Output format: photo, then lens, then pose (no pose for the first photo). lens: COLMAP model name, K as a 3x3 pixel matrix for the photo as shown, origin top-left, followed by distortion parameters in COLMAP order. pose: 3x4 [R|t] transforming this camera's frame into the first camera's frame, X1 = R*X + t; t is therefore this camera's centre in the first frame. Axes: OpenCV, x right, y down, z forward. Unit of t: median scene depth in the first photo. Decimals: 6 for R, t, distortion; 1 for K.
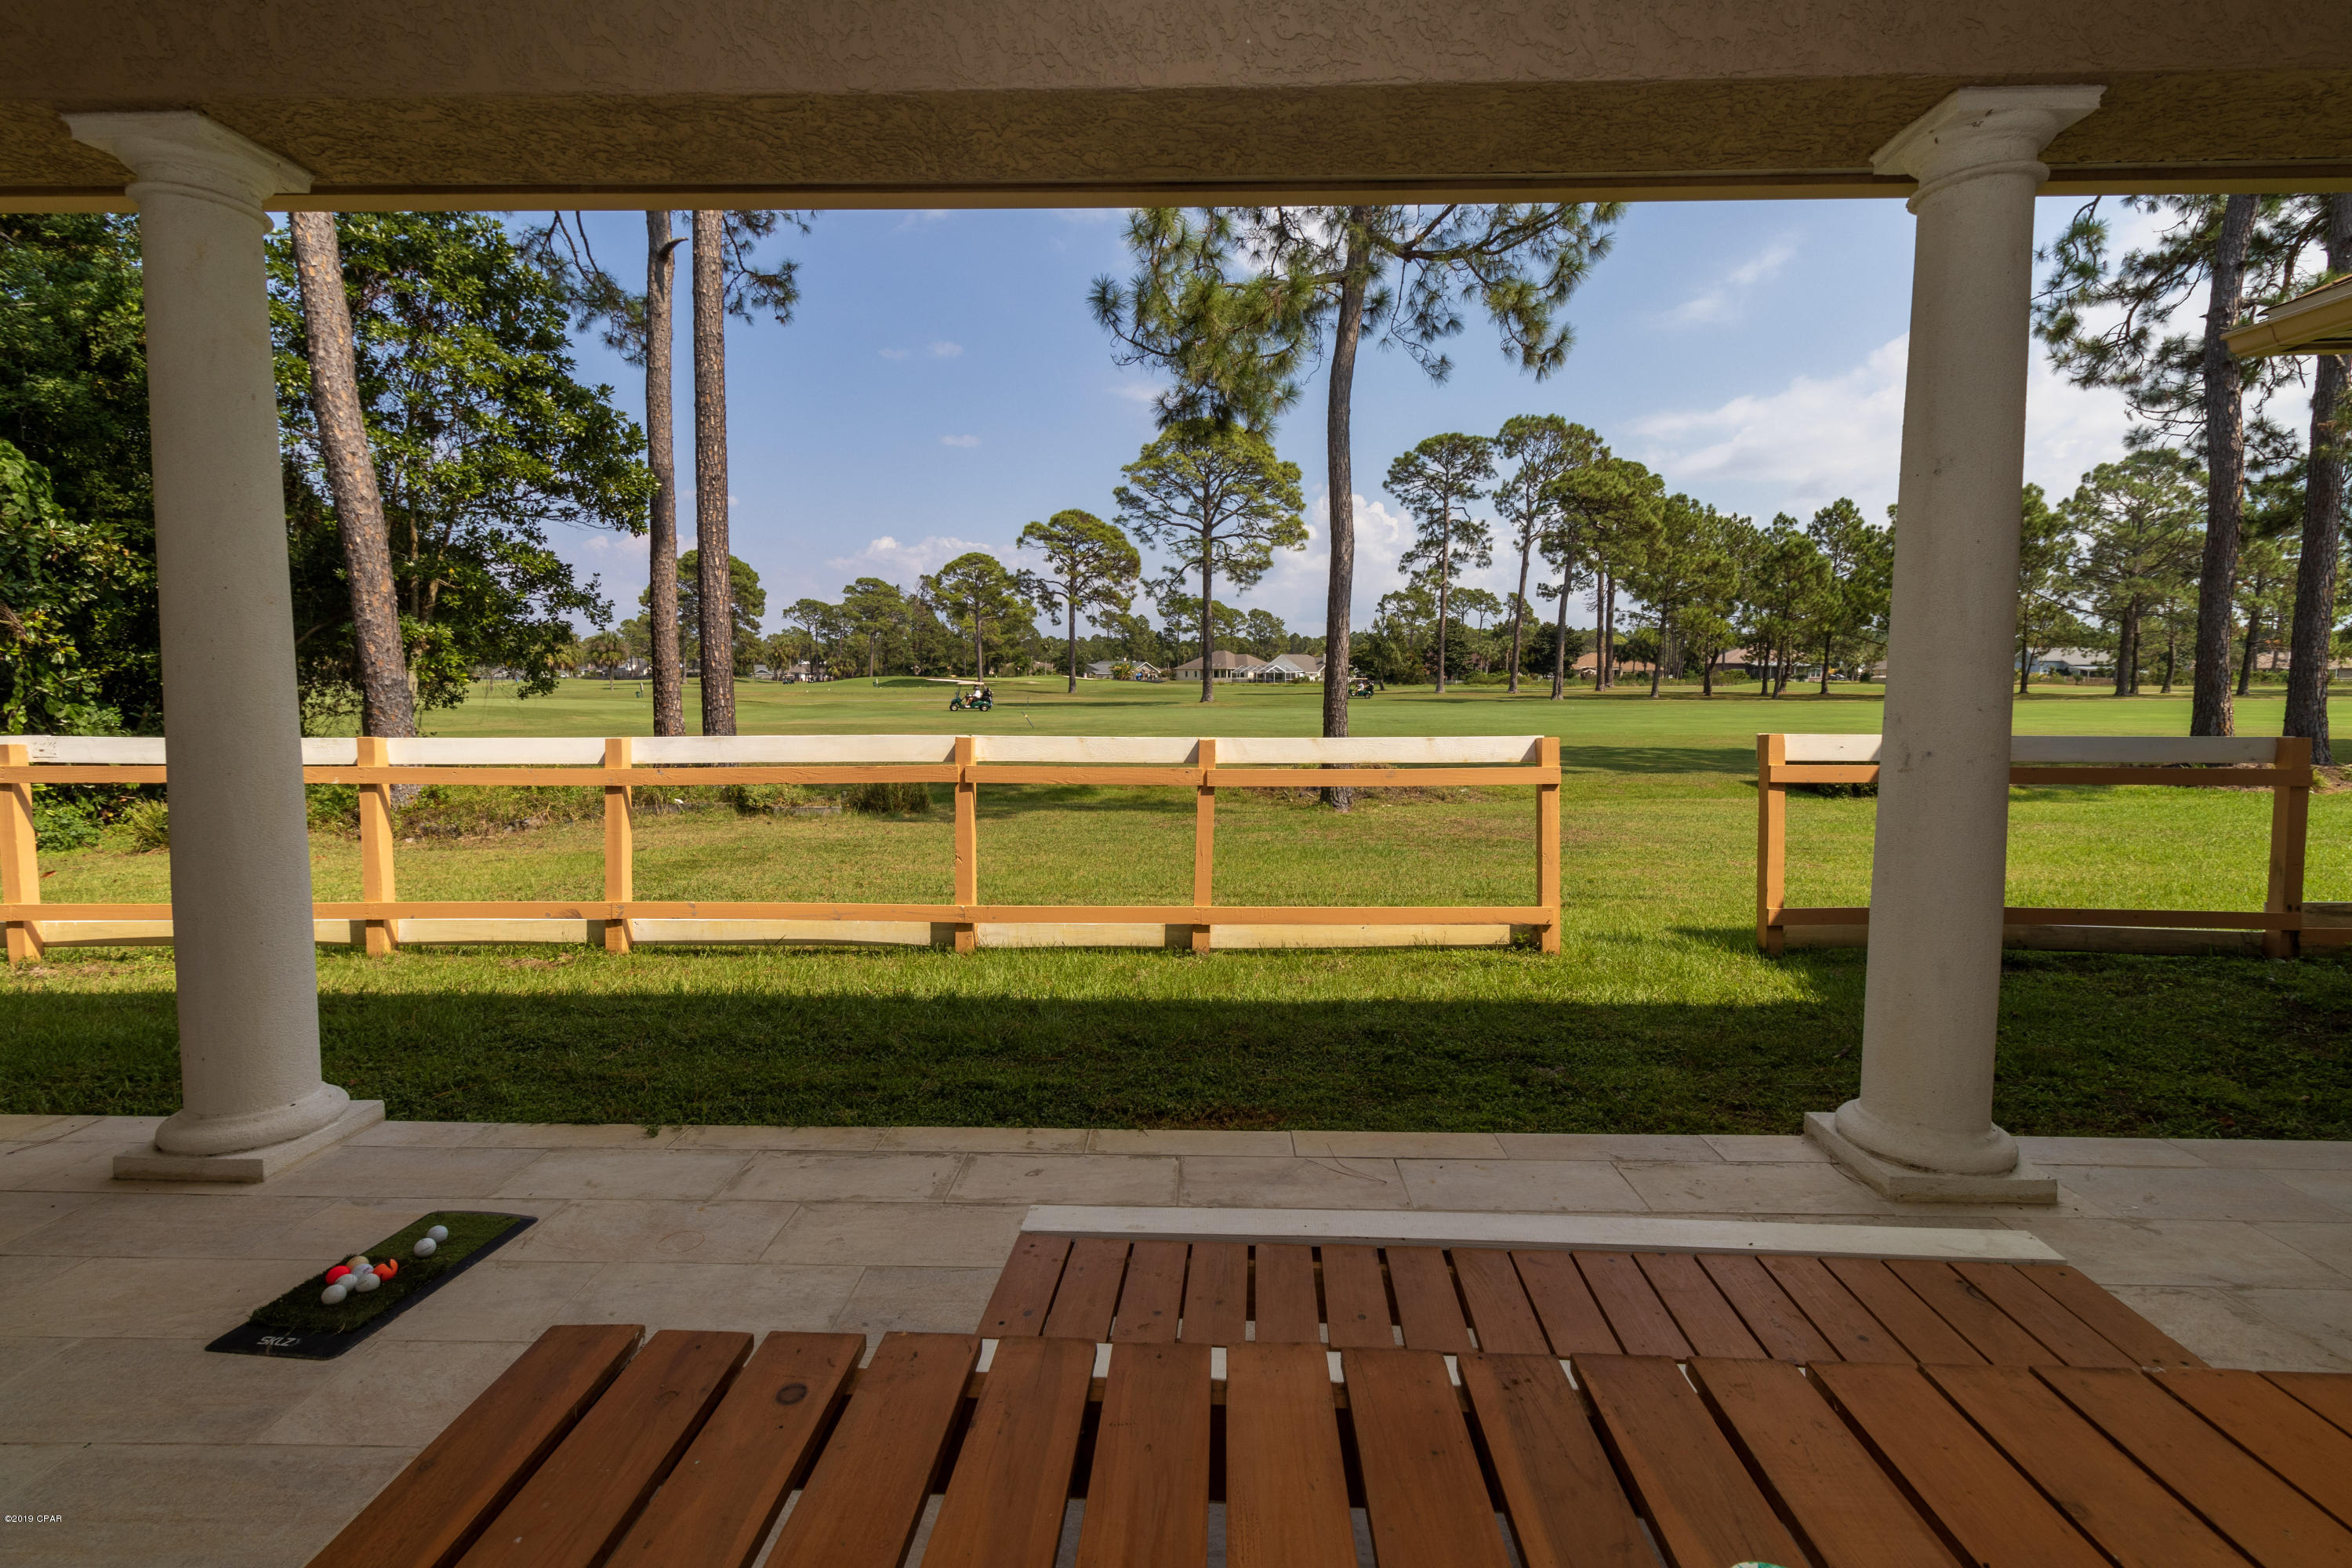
lens RADIAL K [[1078.3, 0, 1181.3], [0, 1078.3, 774.7], [0, 0, 1]] dist [0.006837, -0.000682]
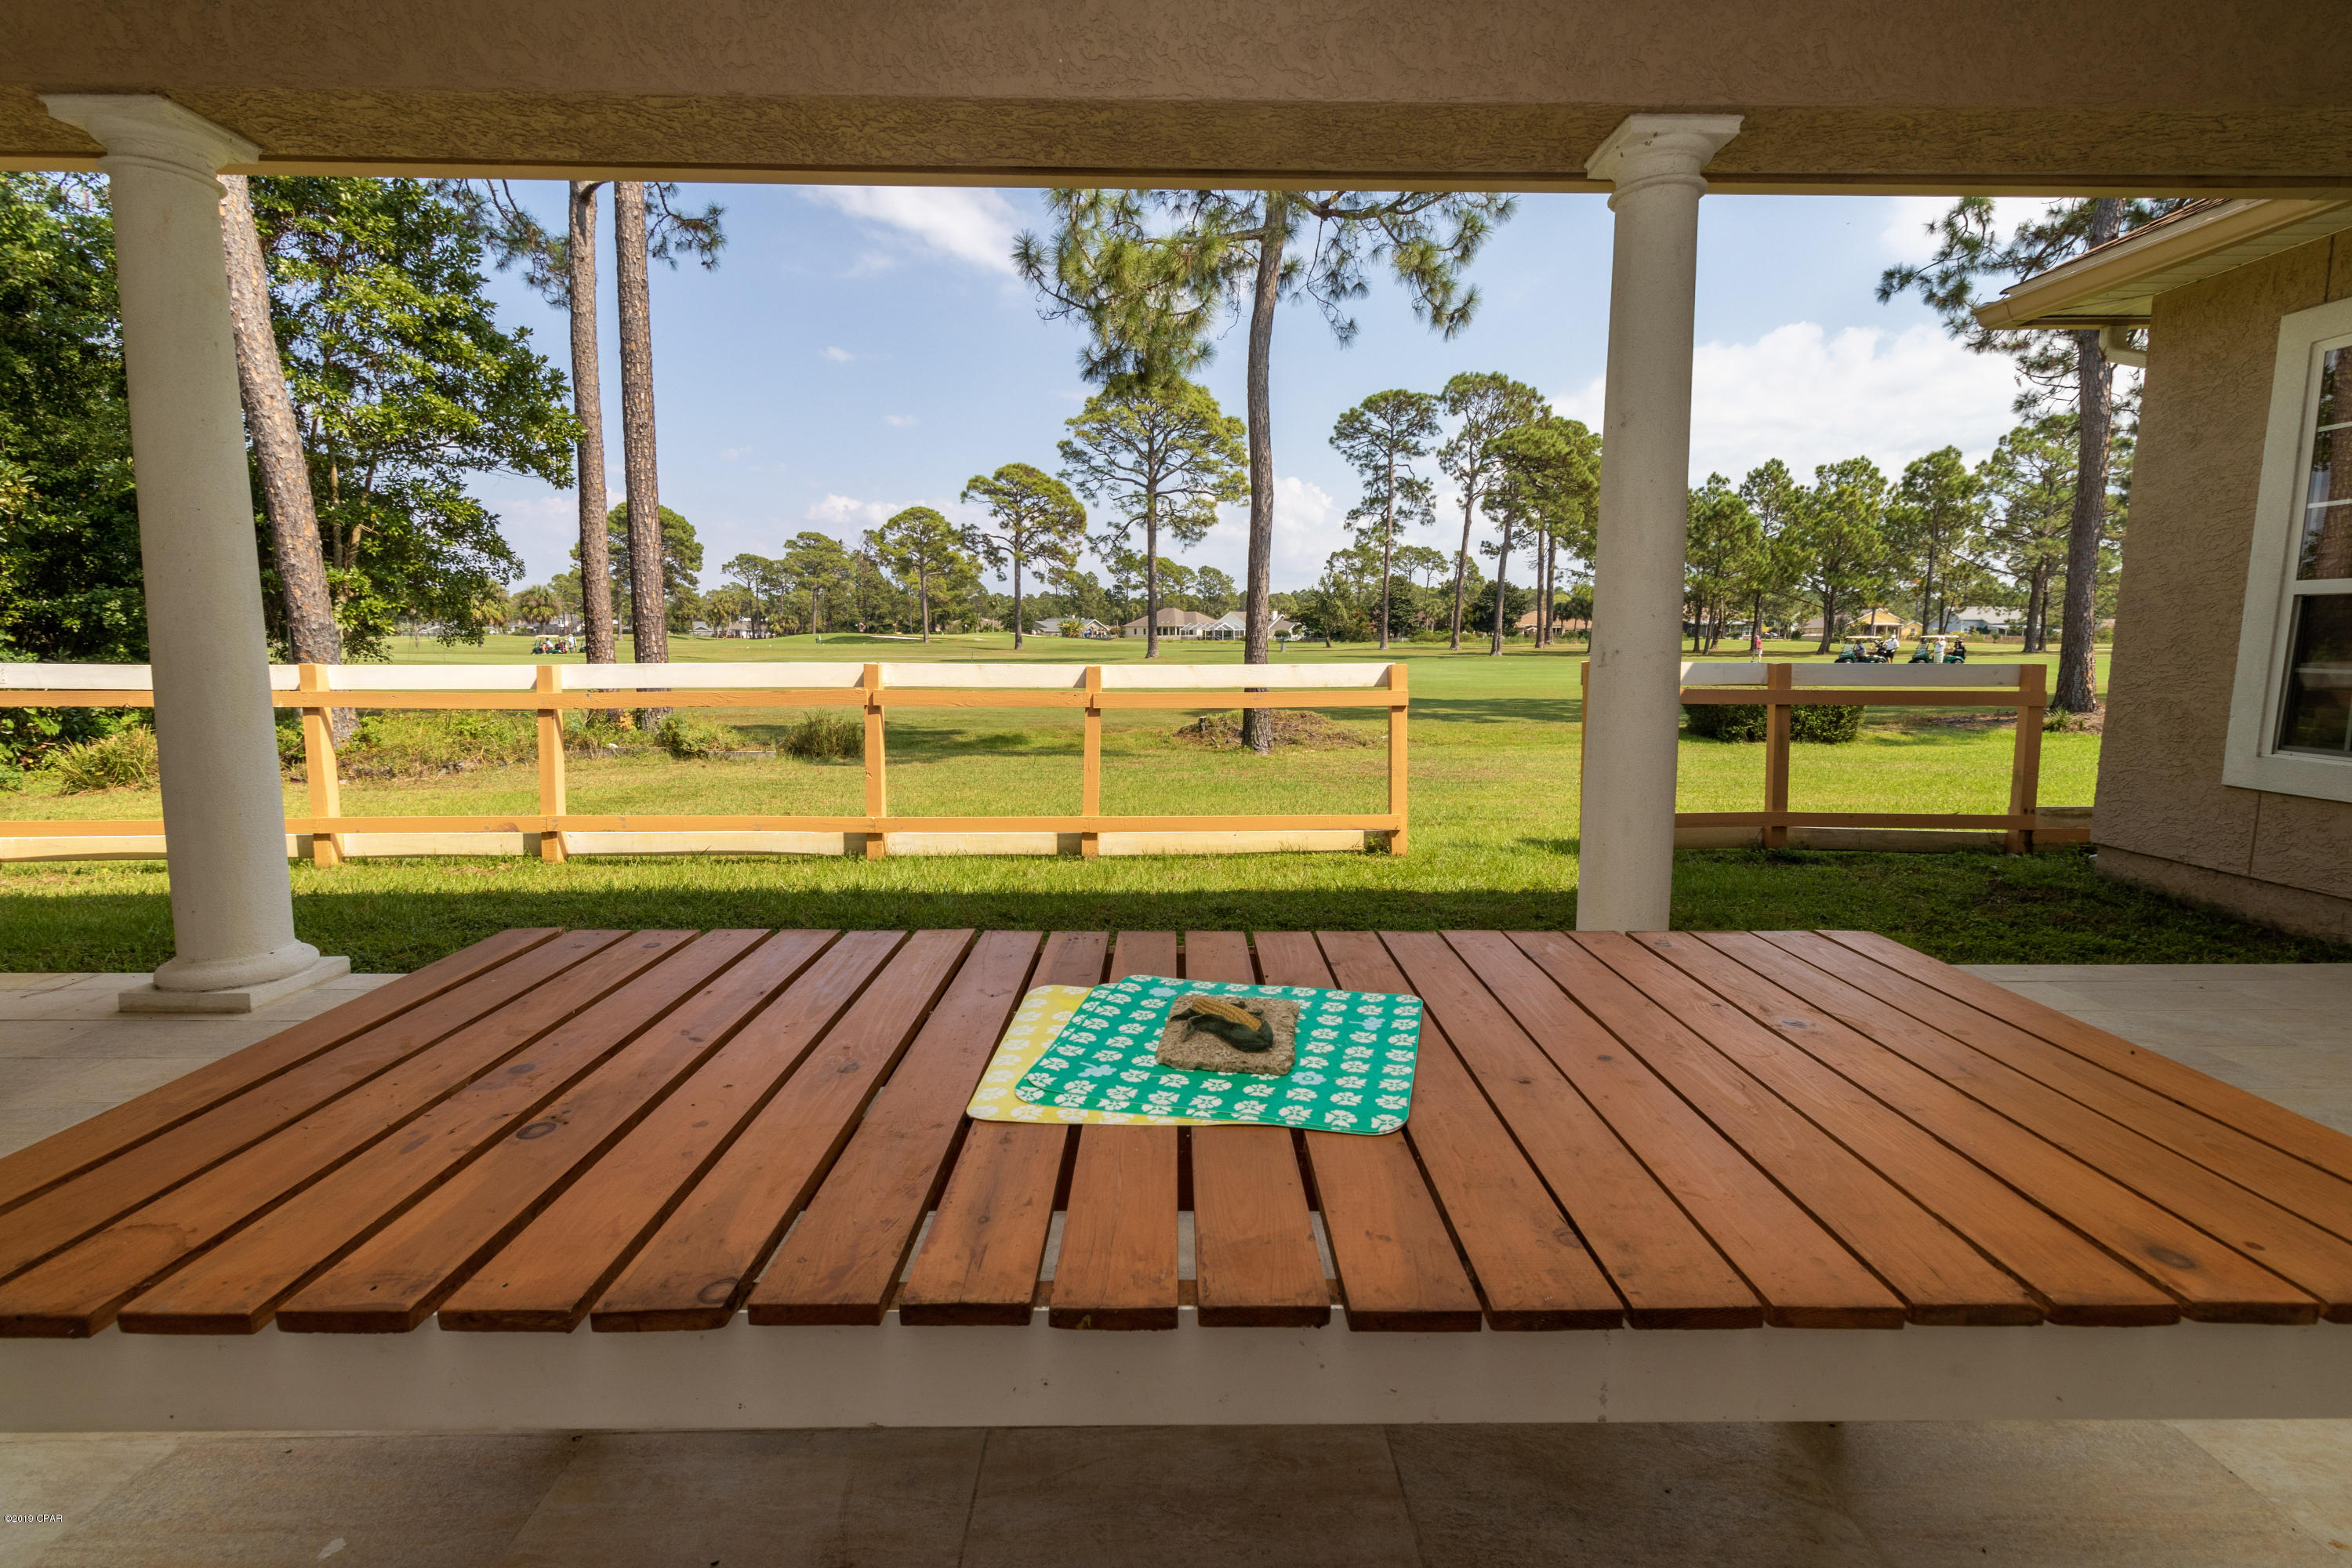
lens RADIAL K [[1078.3, 0, 1181.5], [0, 1078.3, 776.6], [0, 0, 1]] dist [0.006837, -0.000682]
pose [[0.998943, -0.004523, 0.045751, 0.020541], [0.002686, 0.999191, 0.040137, 0.011894], [-0.045895, -0.039972, 0.998146, -0.037975]]
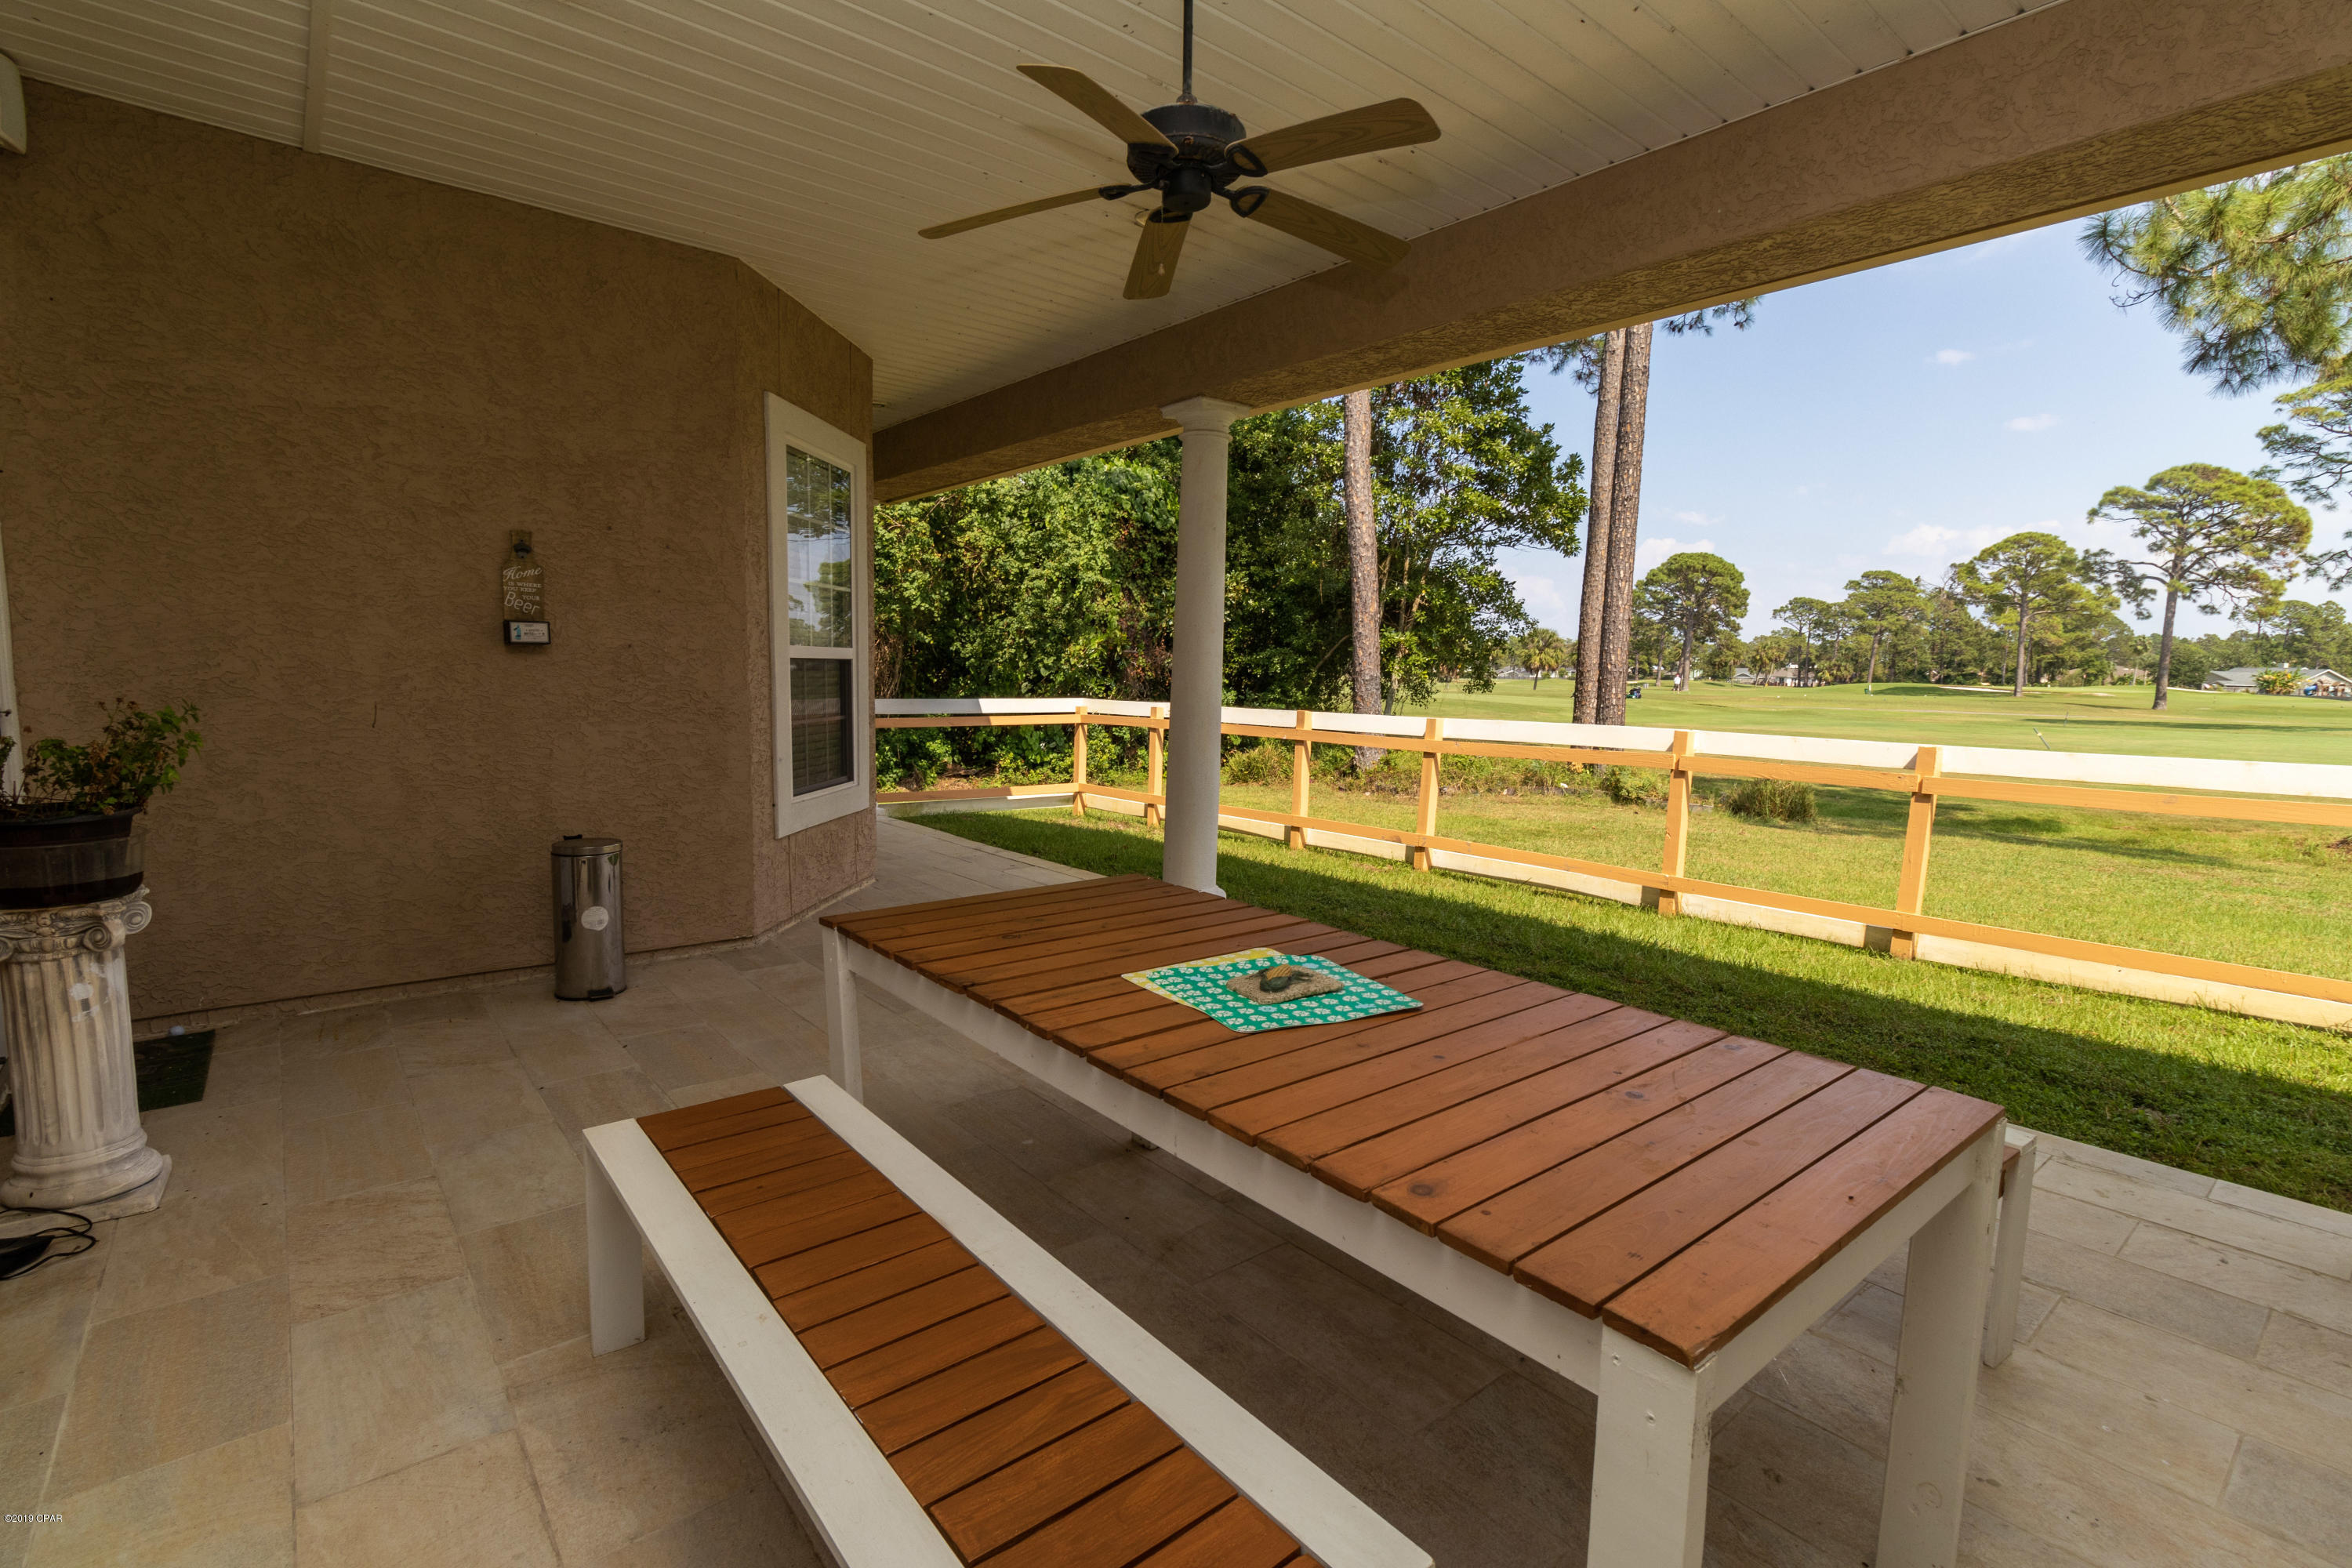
lens RADIAL K [[1078.3, 0, 1182.7], [0, 1078.3, 773.6], [0, 0, 1]] dist [0.006837, -0.000682]
pose [[0.661387, 0.084287, -0.745294, 0.101817], [-0.086824, 0.995589, 0.035545, 0.005288], [0.745002, 0.041200, 0.665788, -0.055895]]
